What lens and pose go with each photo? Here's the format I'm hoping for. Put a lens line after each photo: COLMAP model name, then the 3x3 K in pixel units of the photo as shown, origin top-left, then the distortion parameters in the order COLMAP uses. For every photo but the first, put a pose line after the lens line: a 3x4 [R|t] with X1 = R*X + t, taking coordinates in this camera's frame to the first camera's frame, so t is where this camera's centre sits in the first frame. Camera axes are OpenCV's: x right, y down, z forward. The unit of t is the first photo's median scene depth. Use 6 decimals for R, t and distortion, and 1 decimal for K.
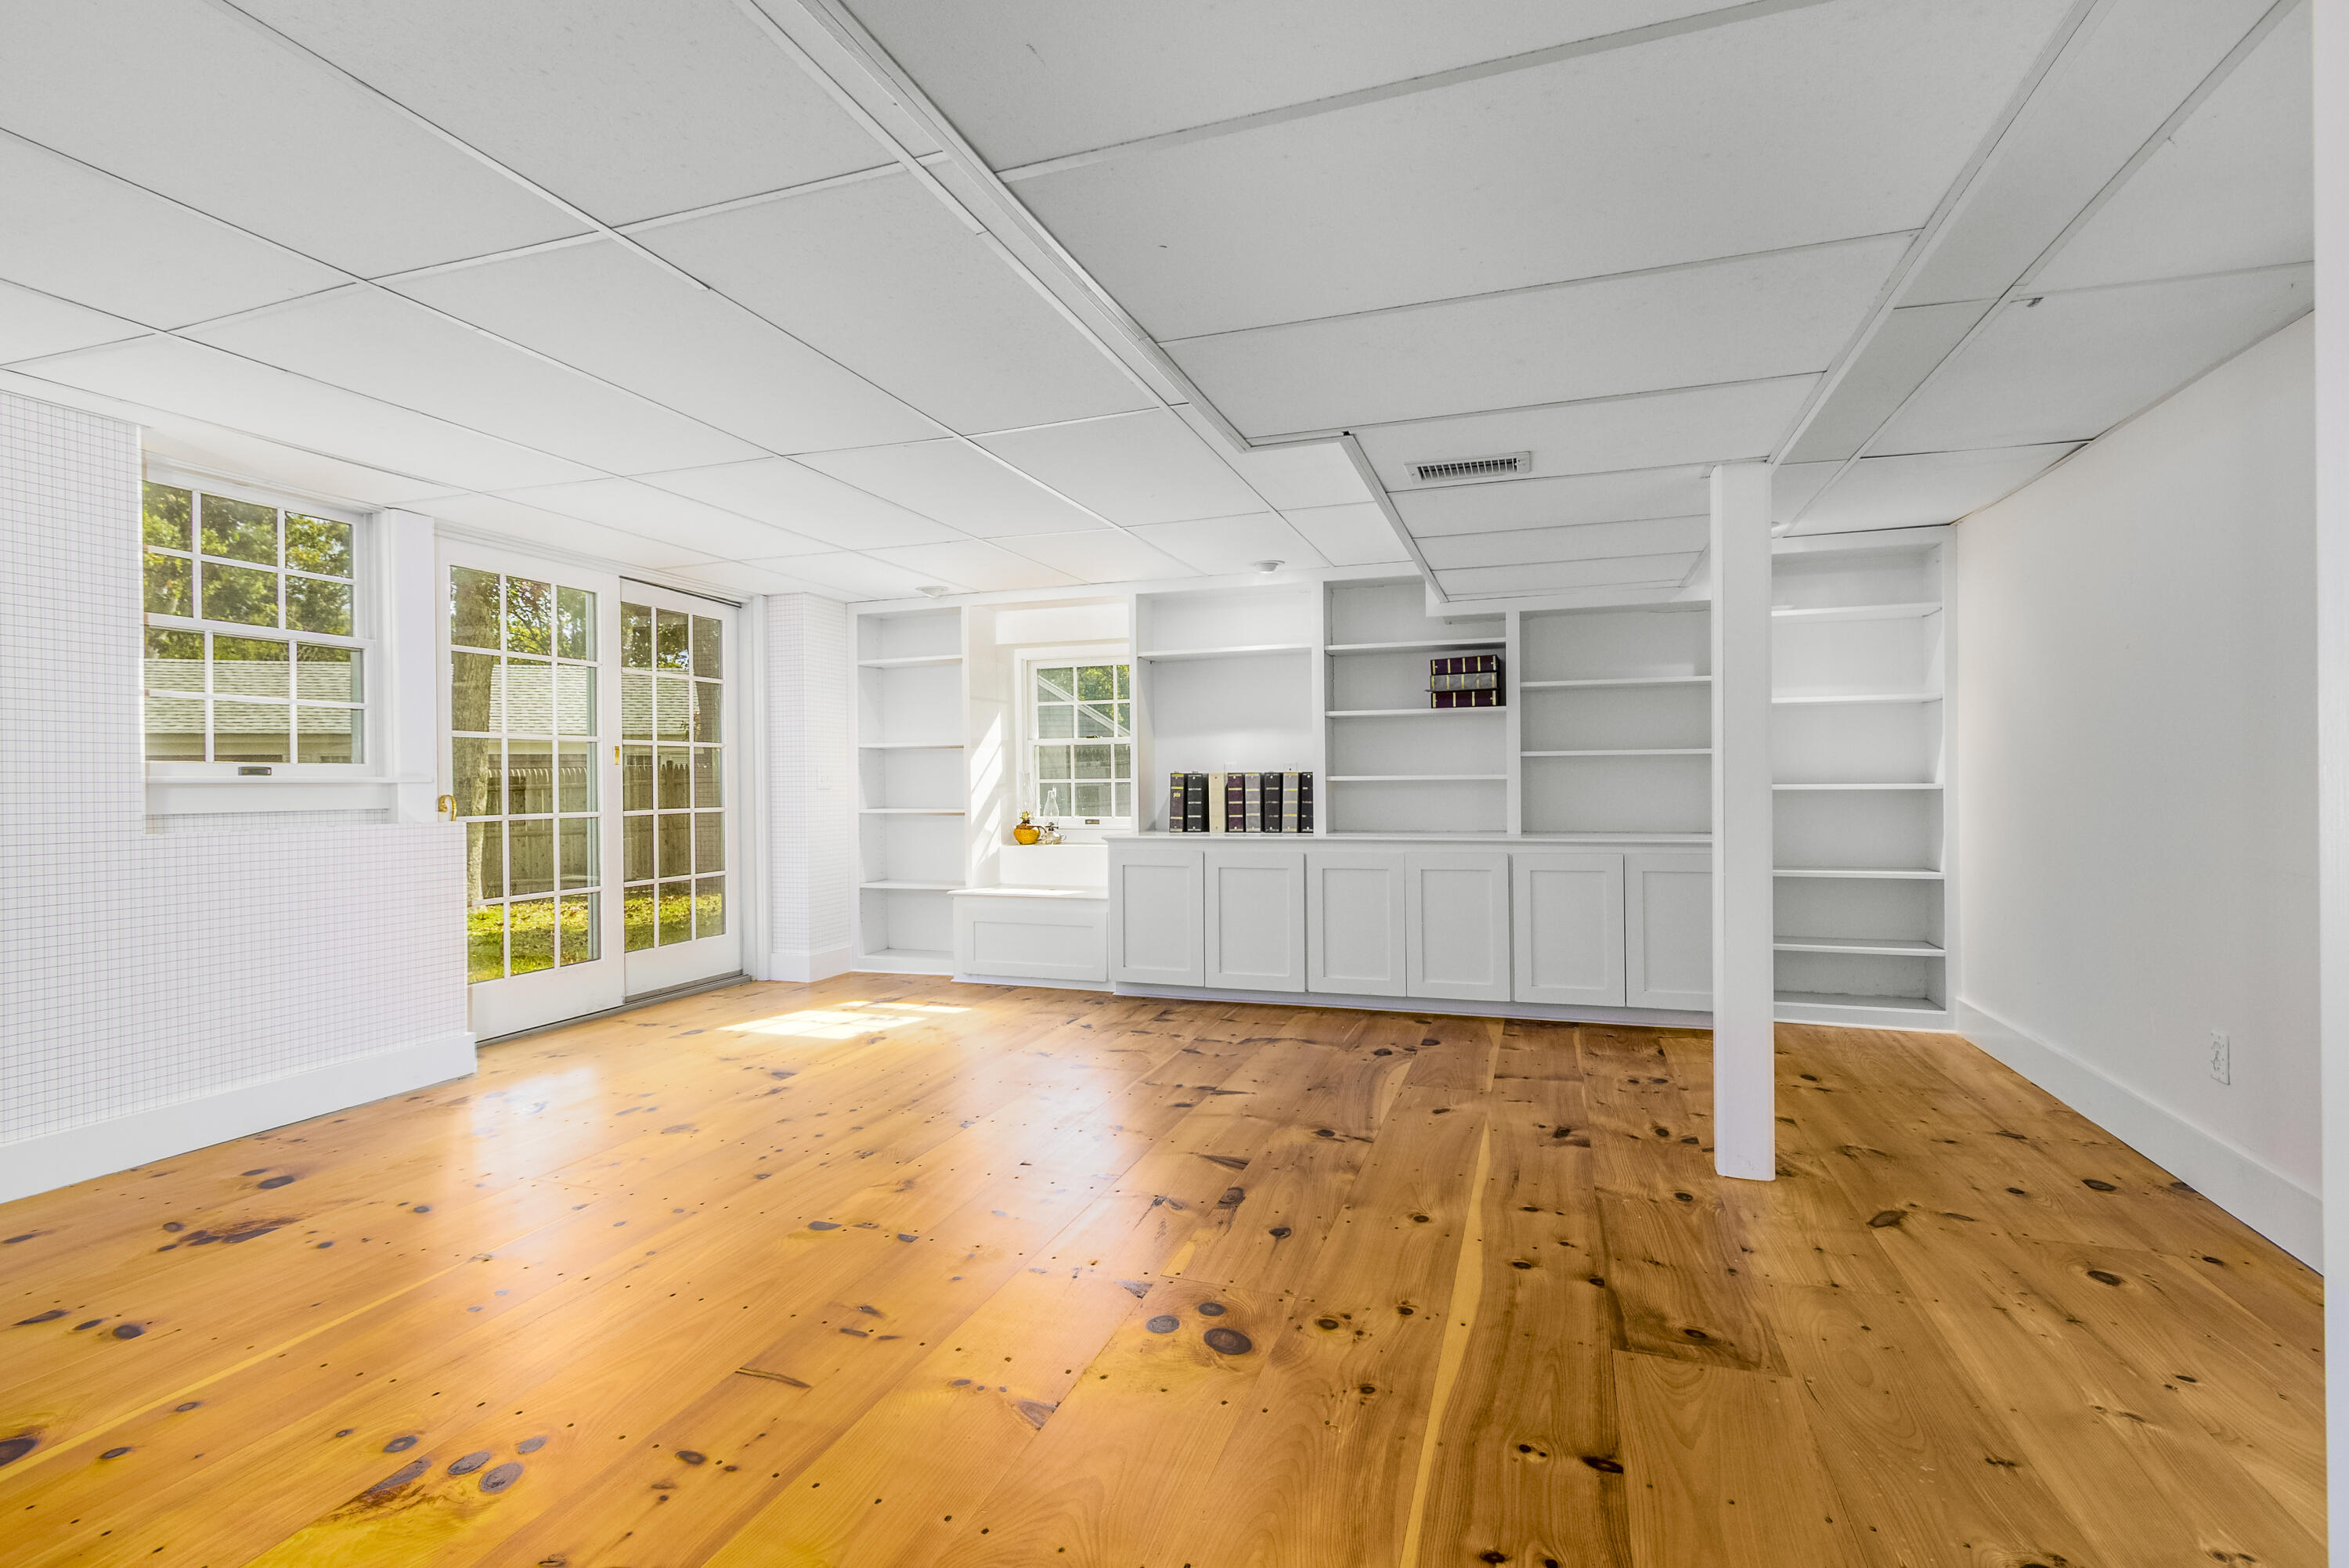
lens RADIAL K [[1080.1, 0, 1156.0], [0, 1080.1, 776.0], [0, 0, 1]] dist [0.002249, -0.000244]
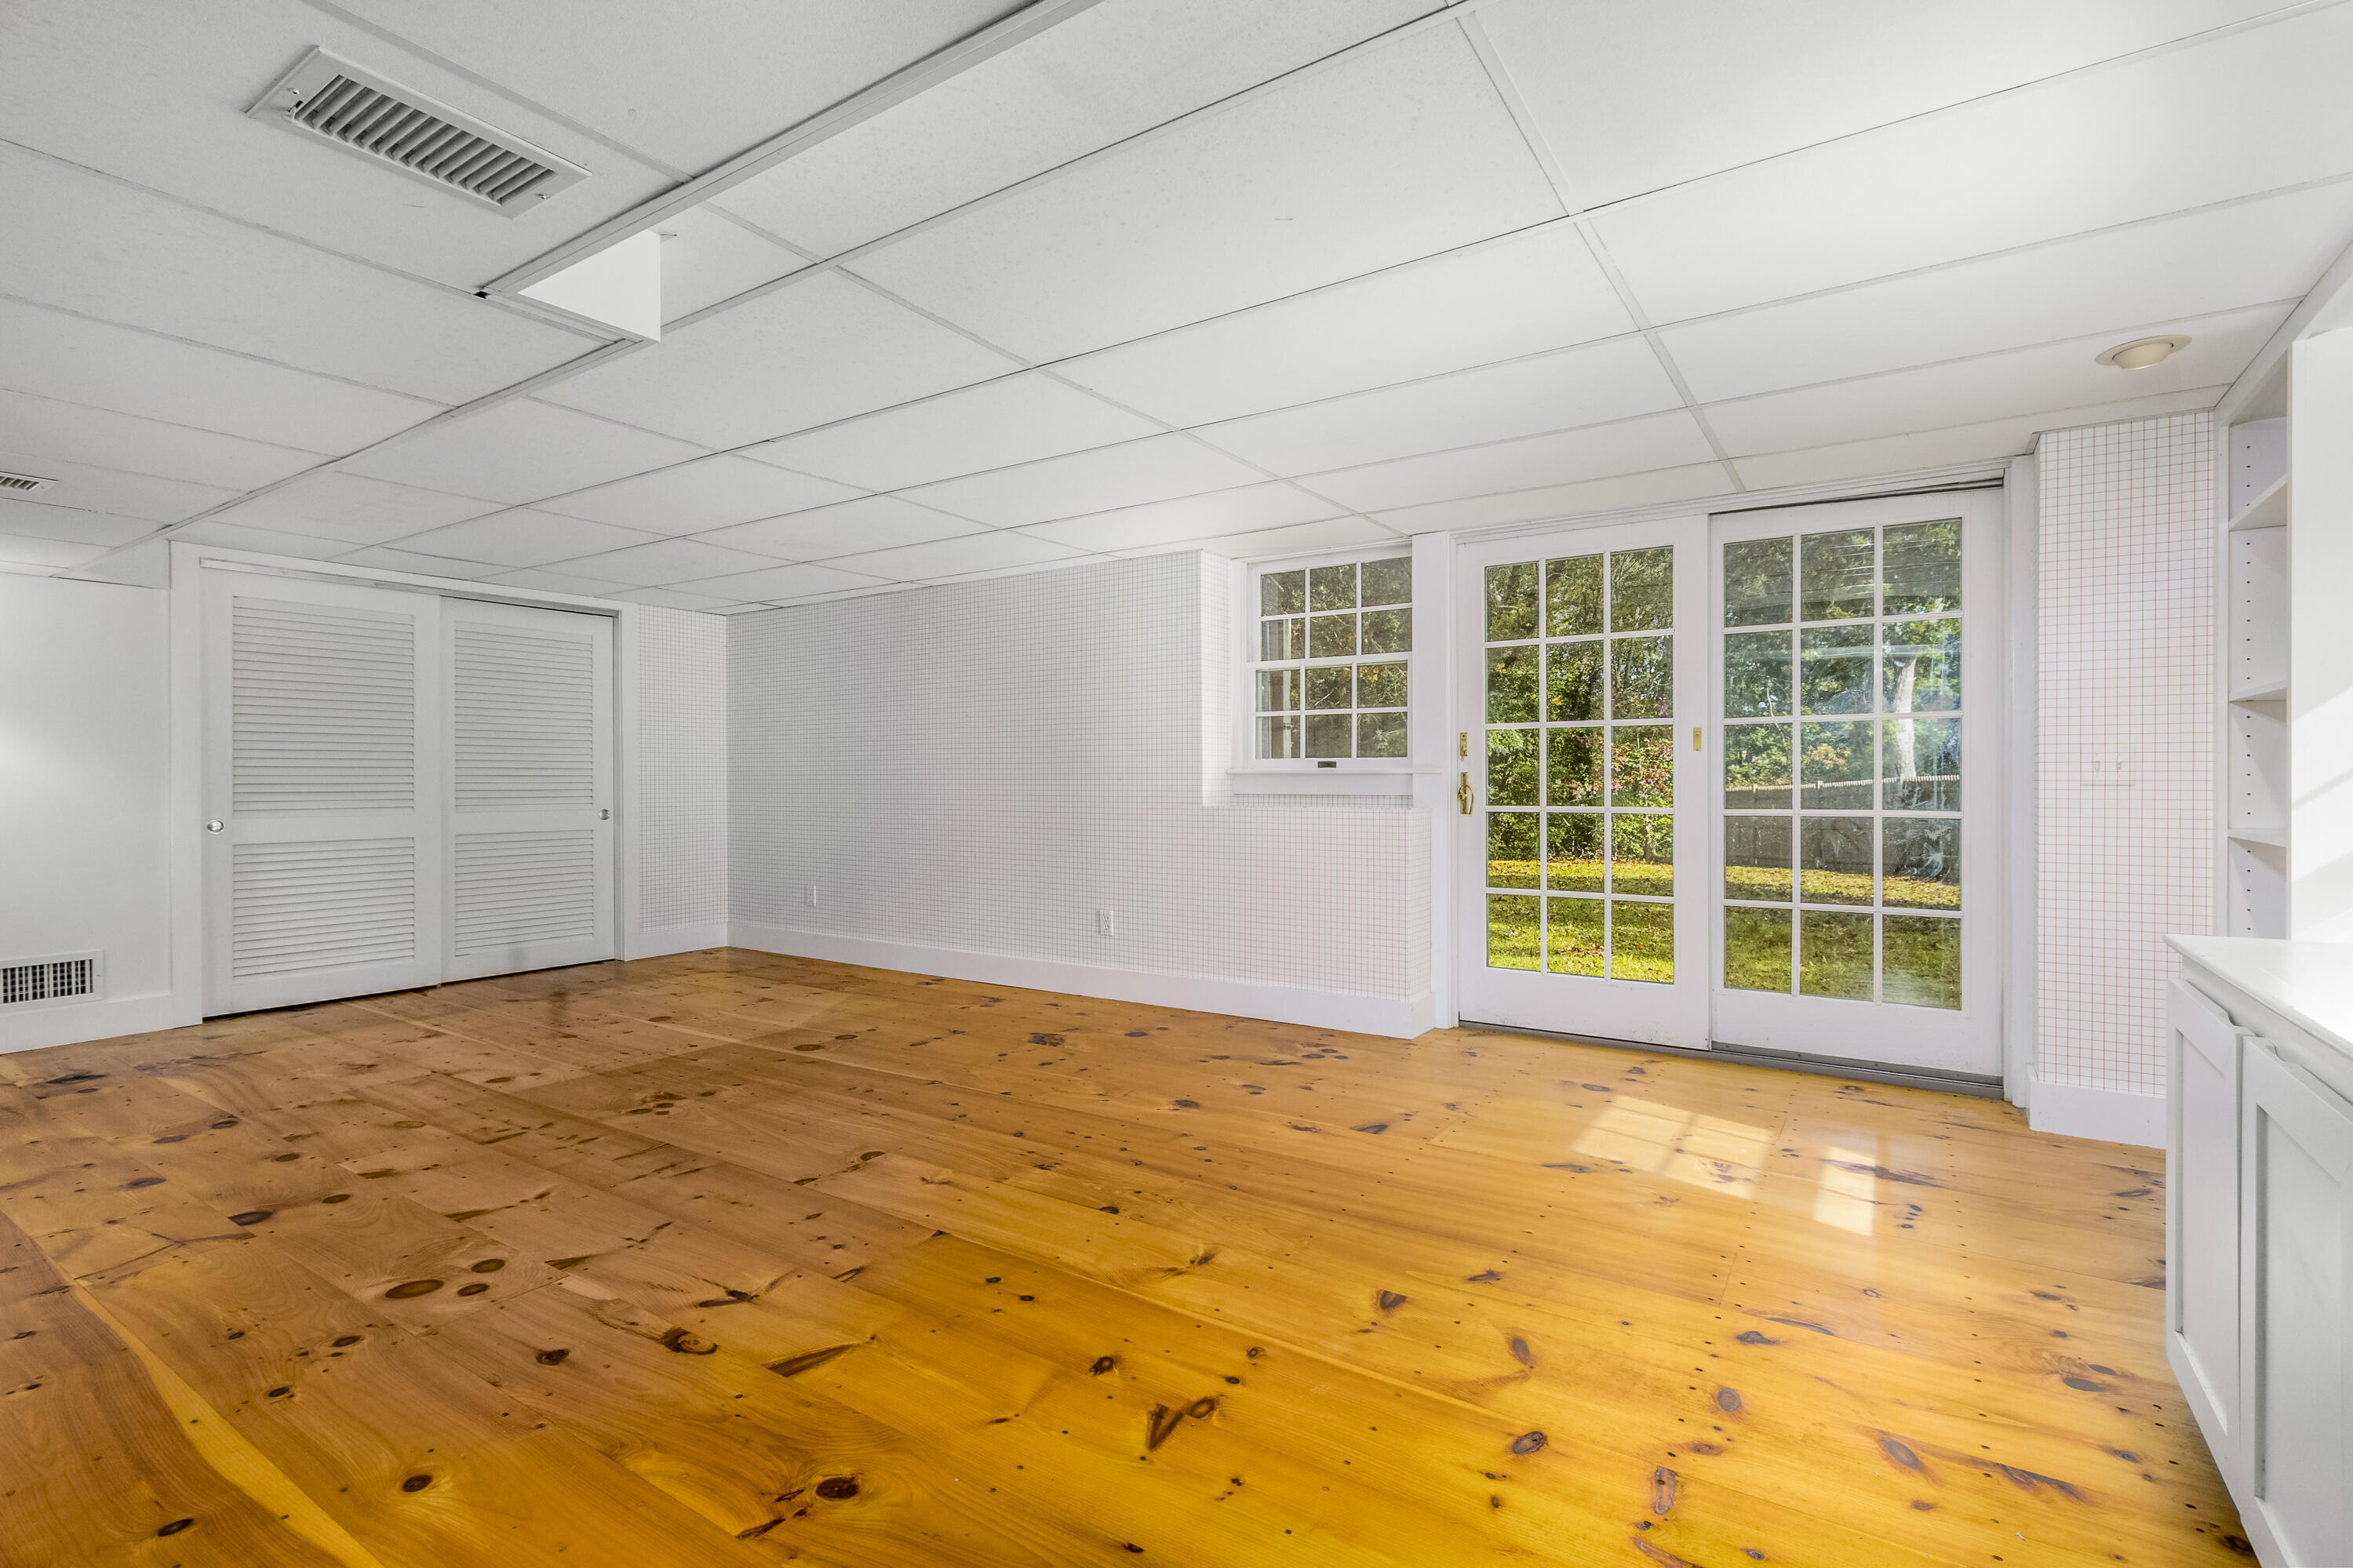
lens RADIAL K [[1081.9, 0, 1158.0], [0, 1081.9, 776.0], [0, 0, 1]] dist [0.002249, -0.000244]
pose [[-0.235074, 0.008980, -0.971936, 0.574870], [0.010503, 0.999922, 0.006698, -0.001447], [0.971921, -0.008634, -0.235150, 1.197494]]
